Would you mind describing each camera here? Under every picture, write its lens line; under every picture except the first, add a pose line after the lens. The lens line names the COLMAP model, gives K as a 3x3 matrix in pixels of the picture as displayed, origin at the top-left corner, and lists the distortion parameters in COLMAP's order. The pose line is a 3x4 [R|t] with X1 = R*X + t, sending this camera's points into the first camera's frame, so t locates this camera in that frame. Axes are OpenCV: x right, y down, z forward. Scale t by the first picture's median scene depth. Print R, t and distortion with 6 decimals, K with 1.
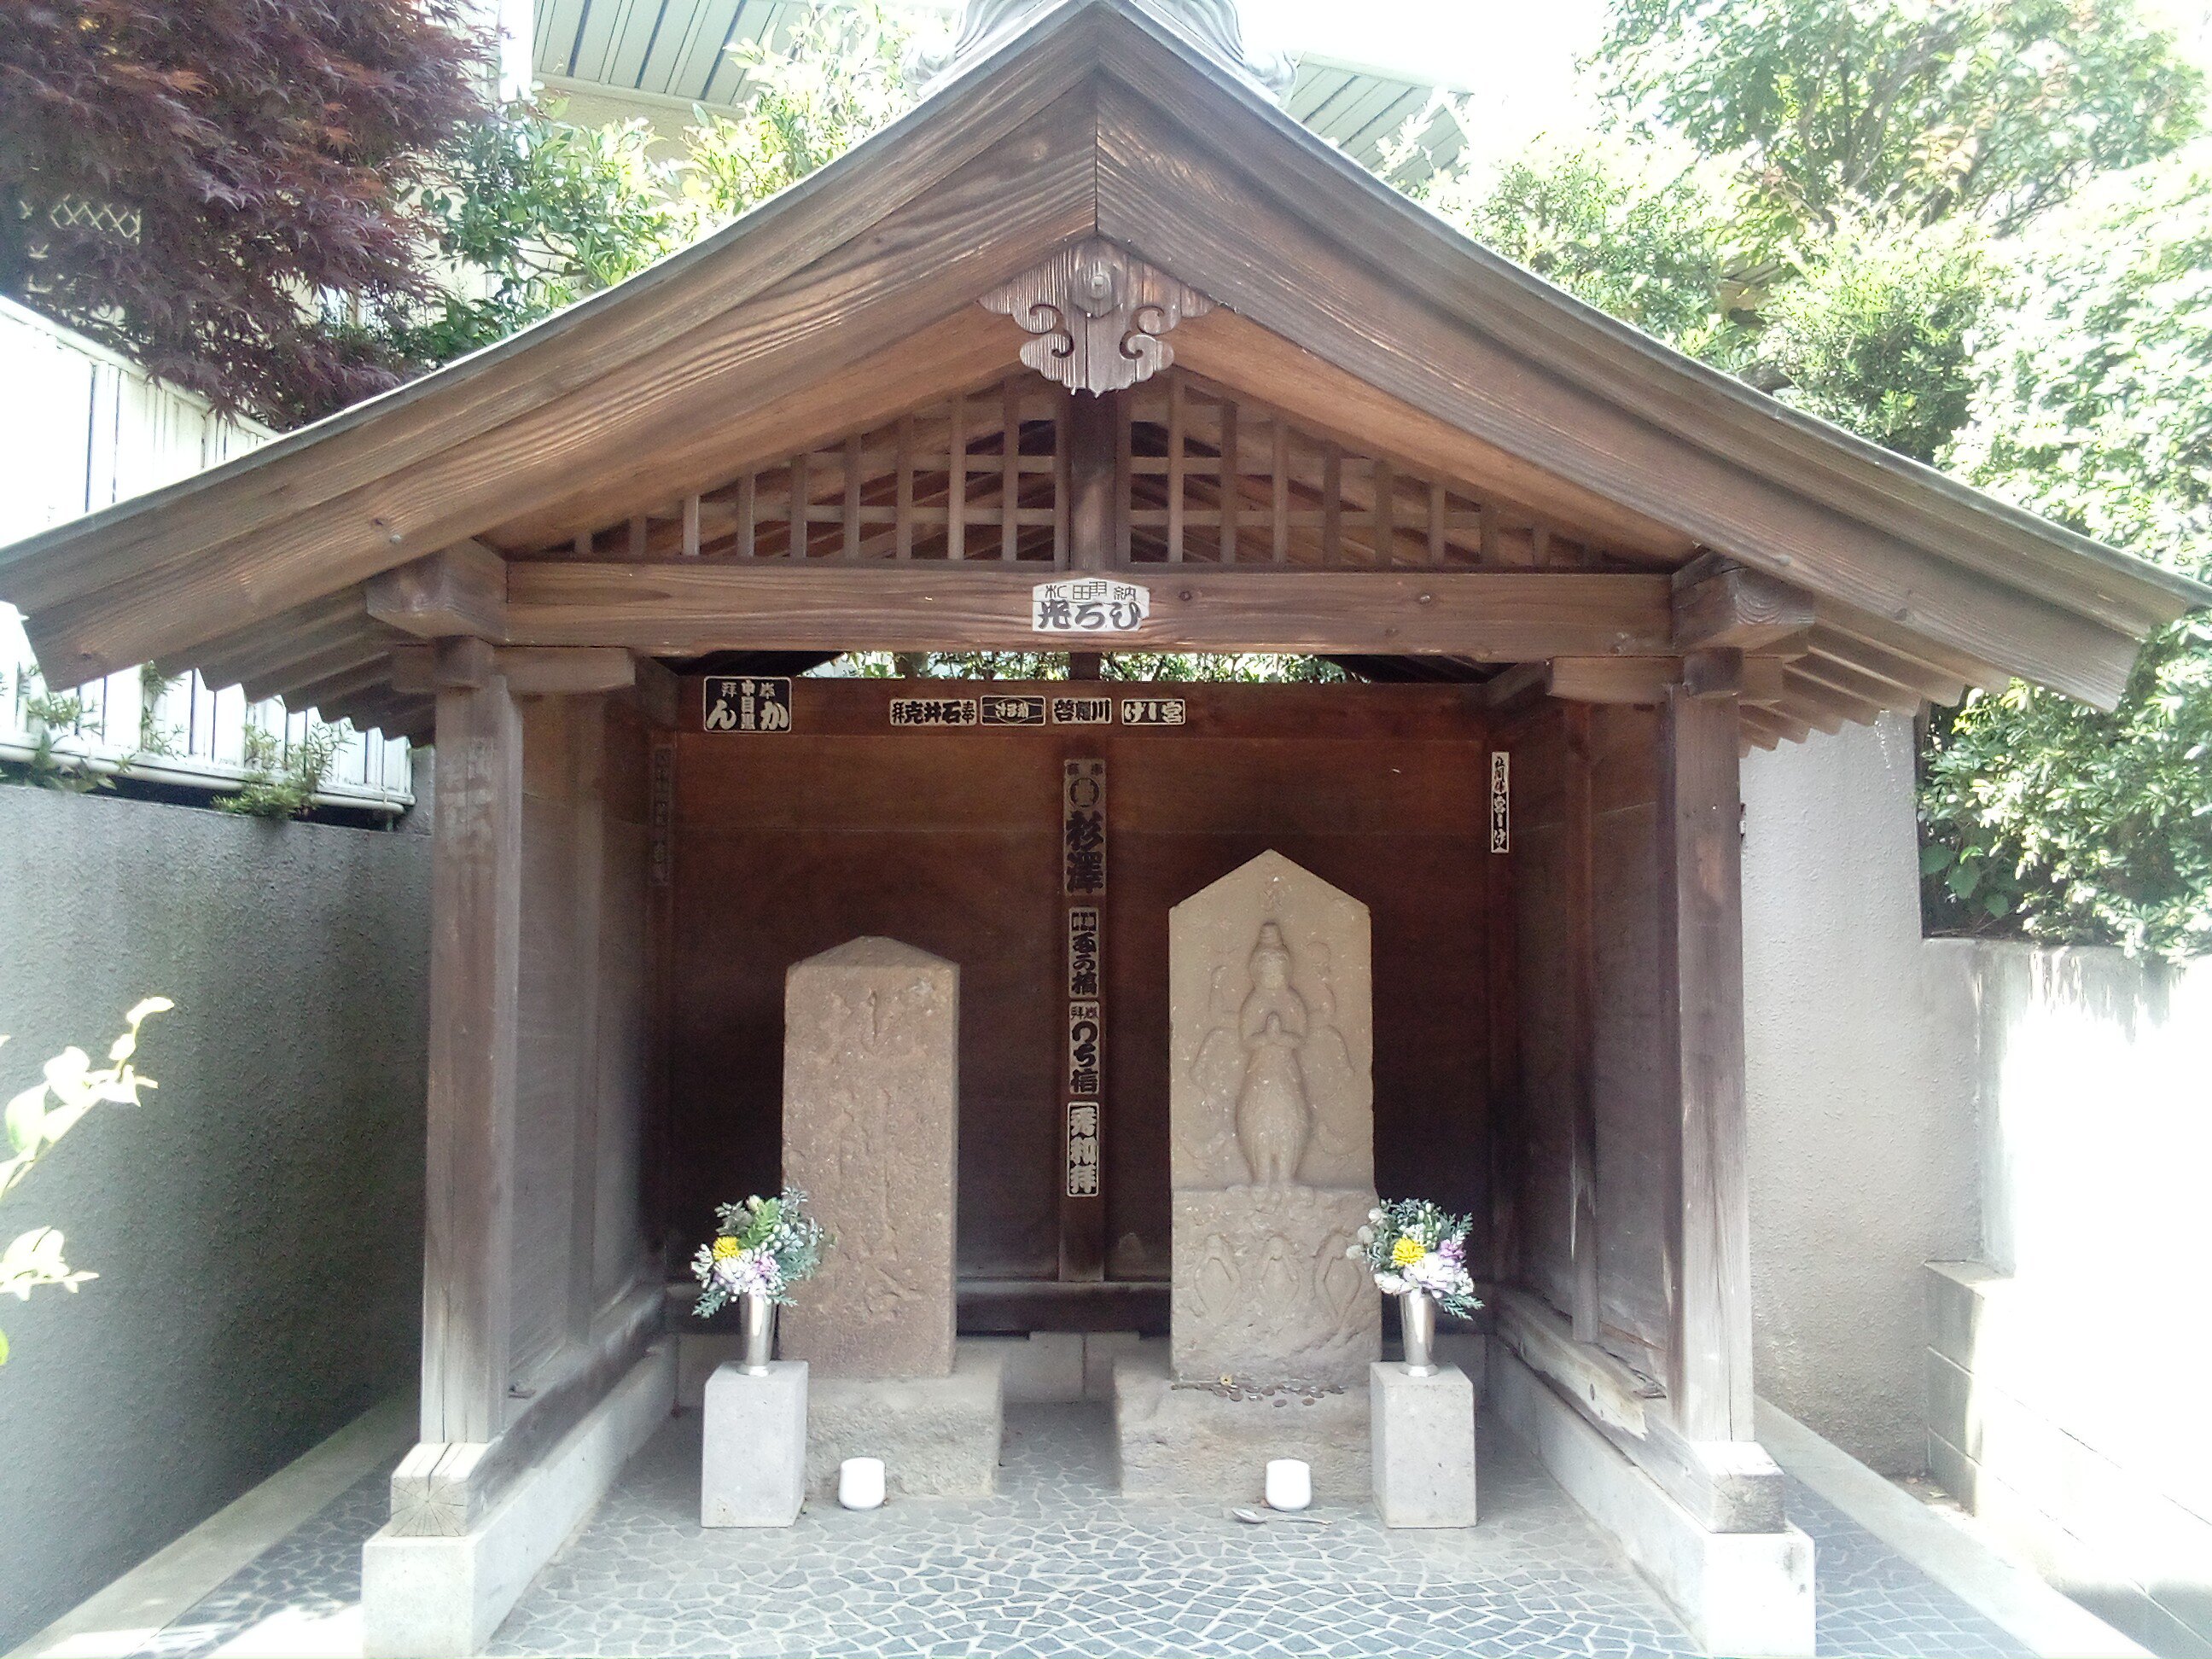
lens RADIAL K [[1805.3, 0, 1130.0], [0, 1805.3, 817.5], [0, 0, 1]] dist [0.053373, -0.076315]
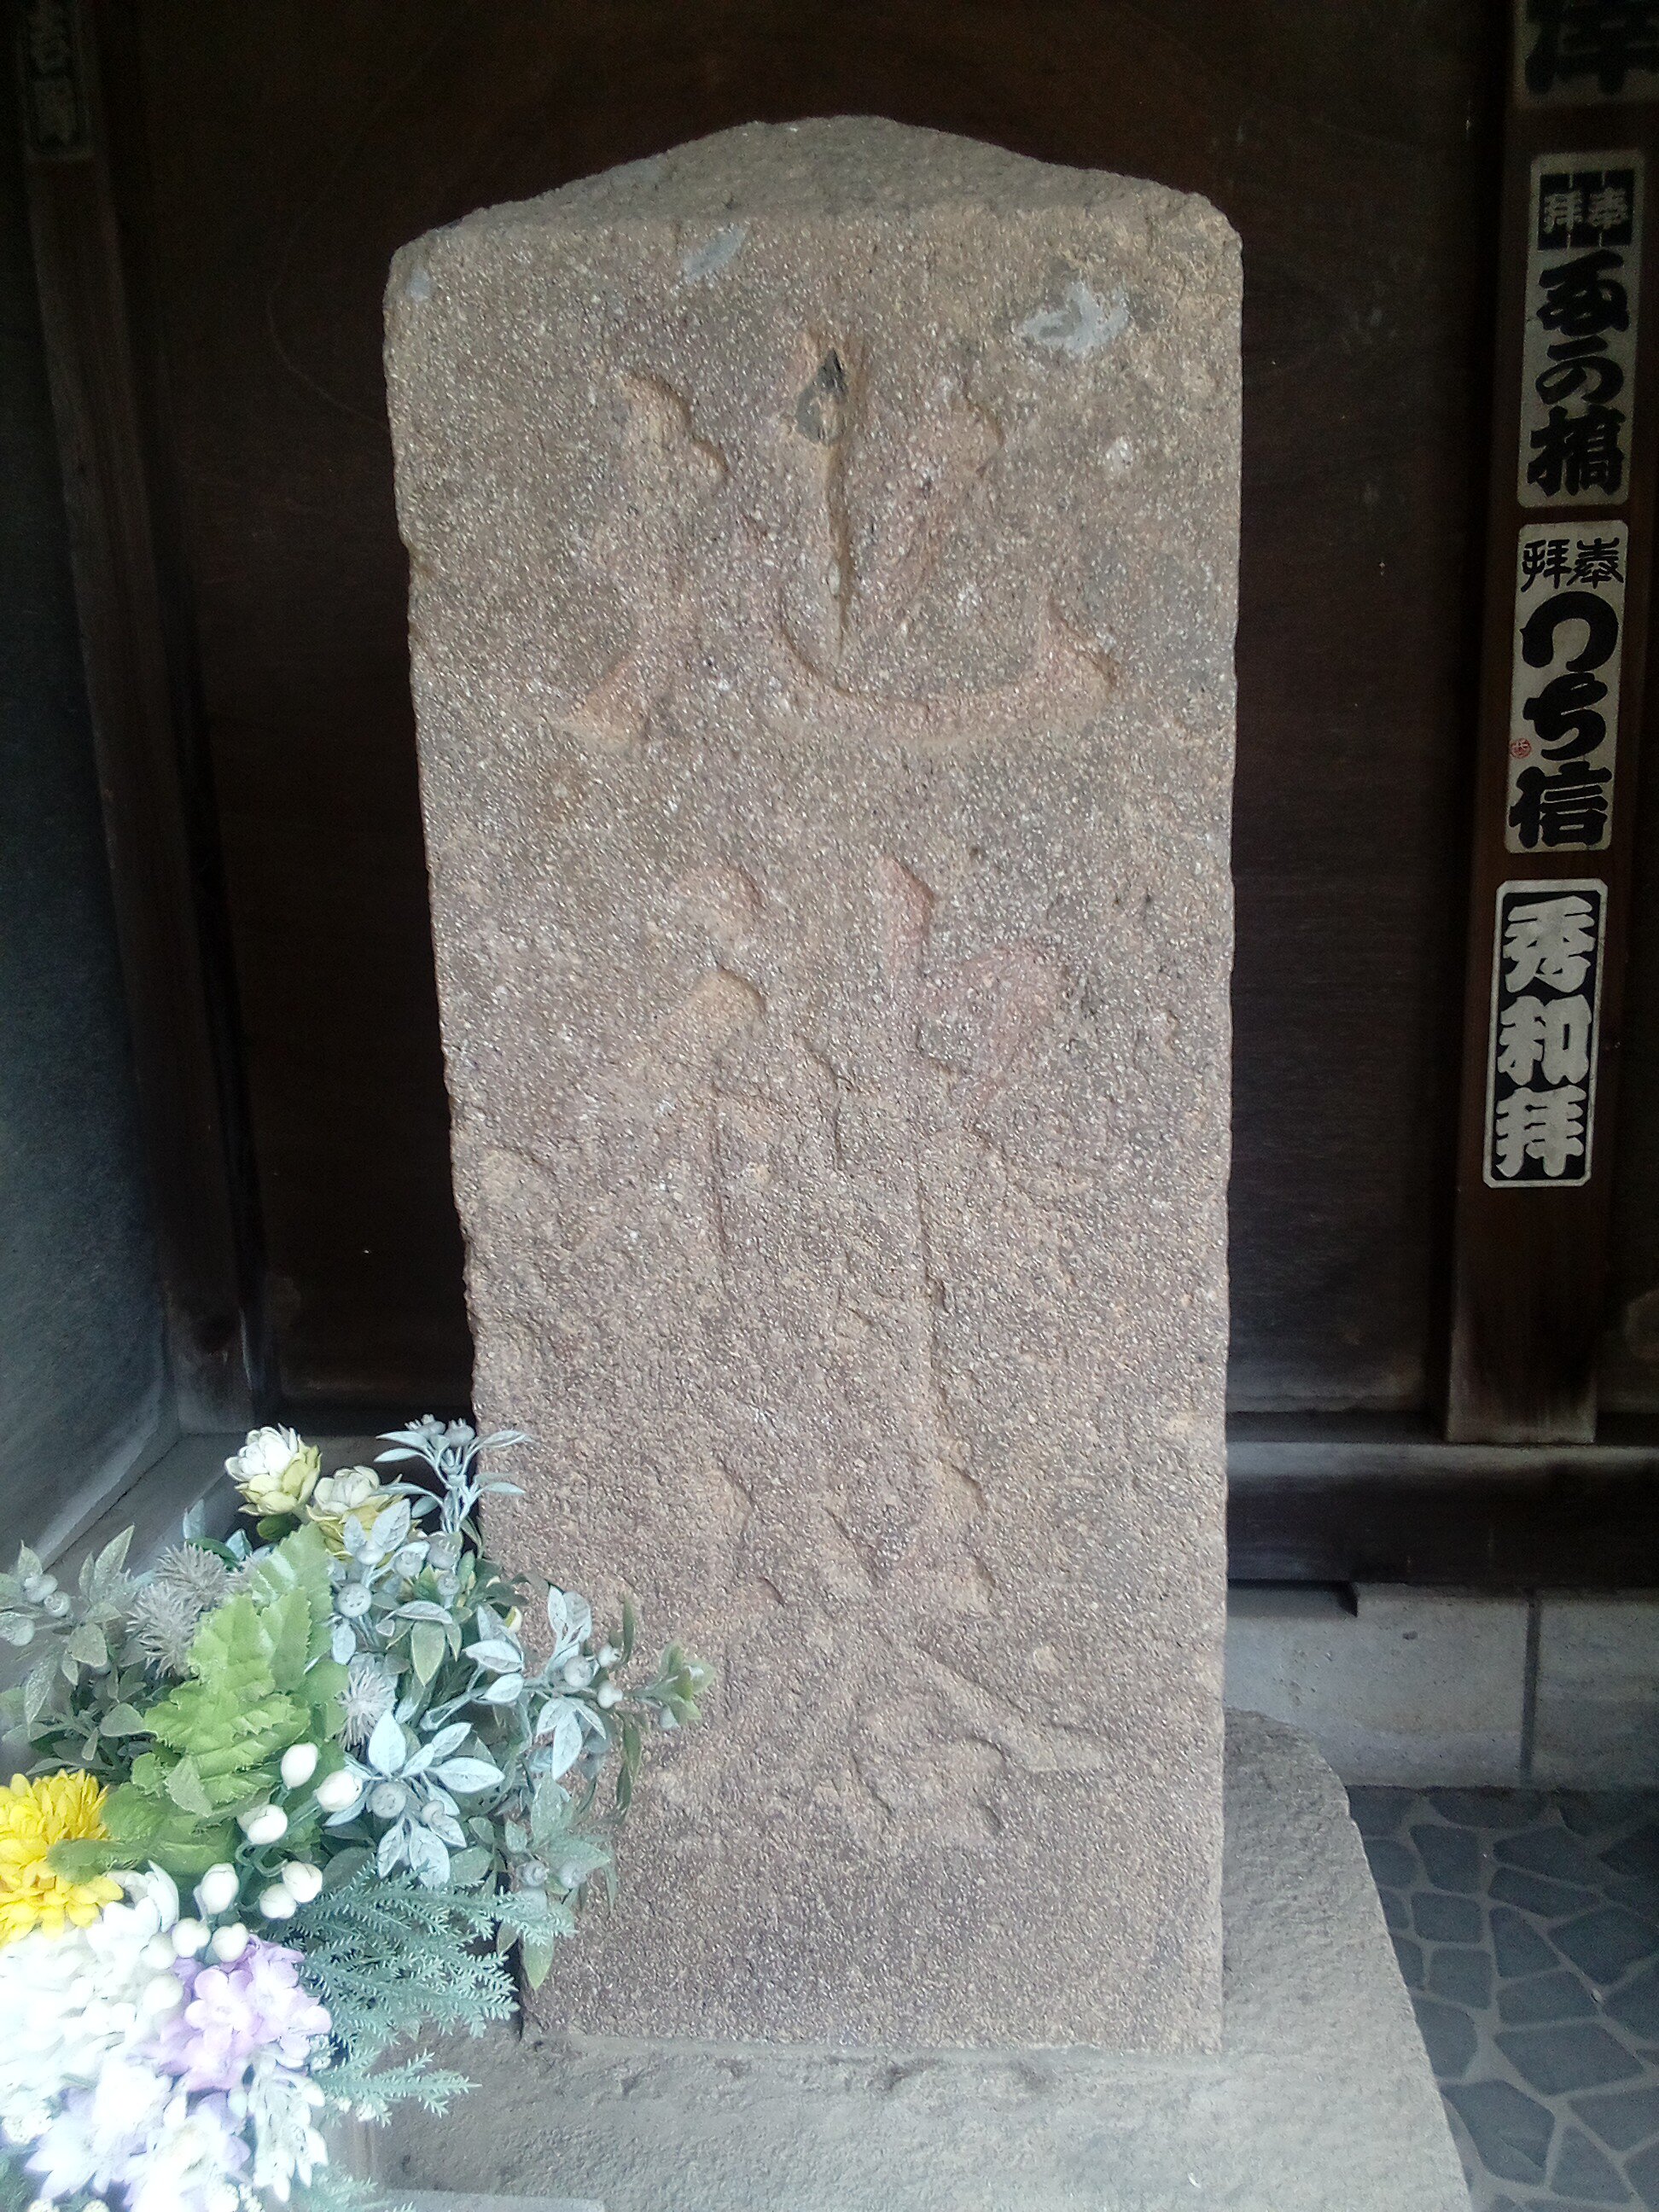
lens RADIAL K [[1805.3, 0, 835.1], [0, 1805.3, 1107.1], [0, 0, 1]] dist [0.053373, -0.076315]
pose [[0.990942, -0.008633, -0.134016, -0.114765], [0.046978, 0.957165, 0.285705, 0.116760], [0.125809, -0.289413, 0.948900, 0.786295]]
